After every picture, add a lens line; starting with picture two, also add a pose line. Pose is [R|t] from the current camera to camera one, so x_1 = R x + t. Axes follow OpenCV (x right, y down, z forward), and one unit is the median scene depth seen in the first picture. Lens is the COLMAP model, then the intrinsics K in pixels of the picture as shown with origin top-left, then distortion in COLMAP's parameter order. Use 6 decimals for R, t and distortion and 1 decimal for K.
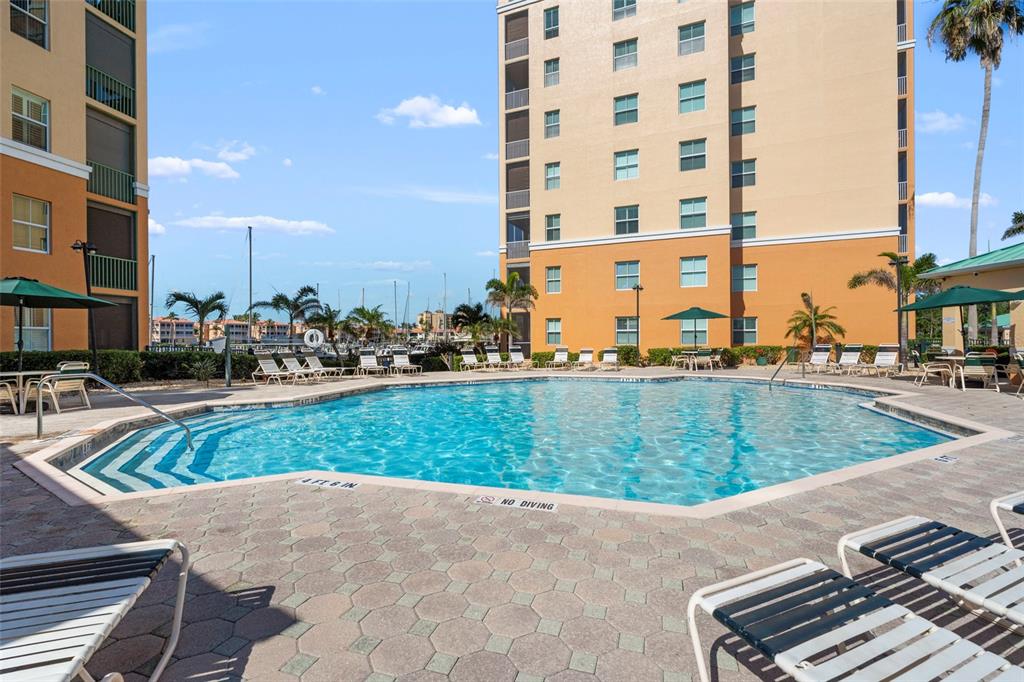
lens RADIAL K [[461.9, 0, 514.3], [0, 461.9, 337.4], [0, 0, 1]] dist [0.002088, -0.000009]
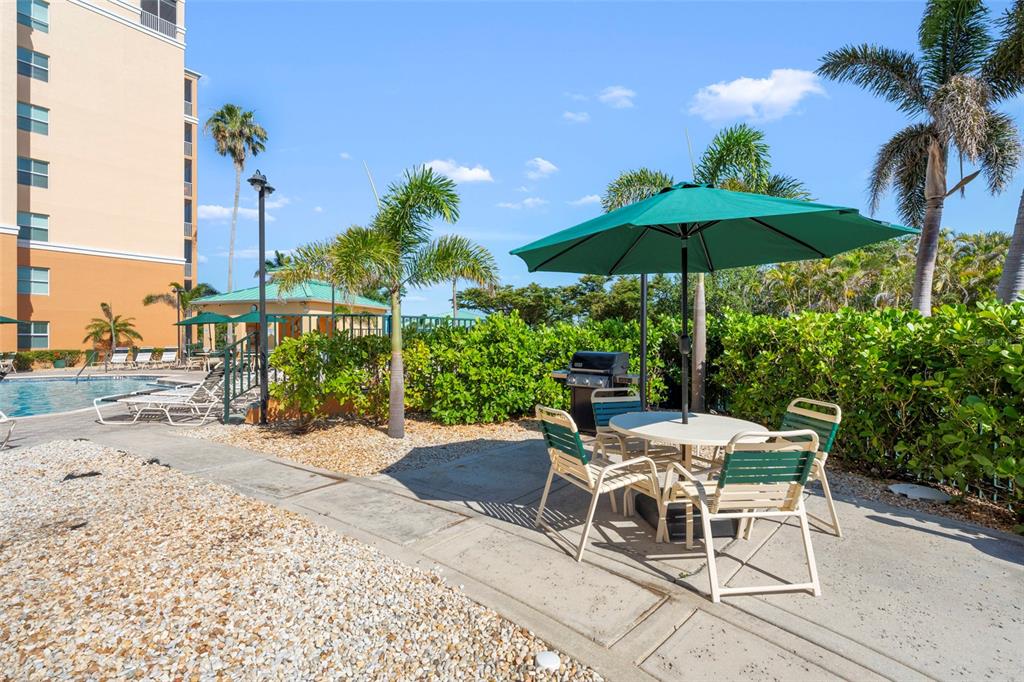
lens RADIAL K [[461.9, 0, 514.3], [0, 461.9, 337.4], [0, 0, 1]] dist [0.002088, -0.000009]
pose [[0.269038, 0.010575, 0.963071, -0.199758], [-0.001161, 0.999943, -0.010656, -0.000189], [-0.963129, 0.001749, 0.269035, -0.284792]]
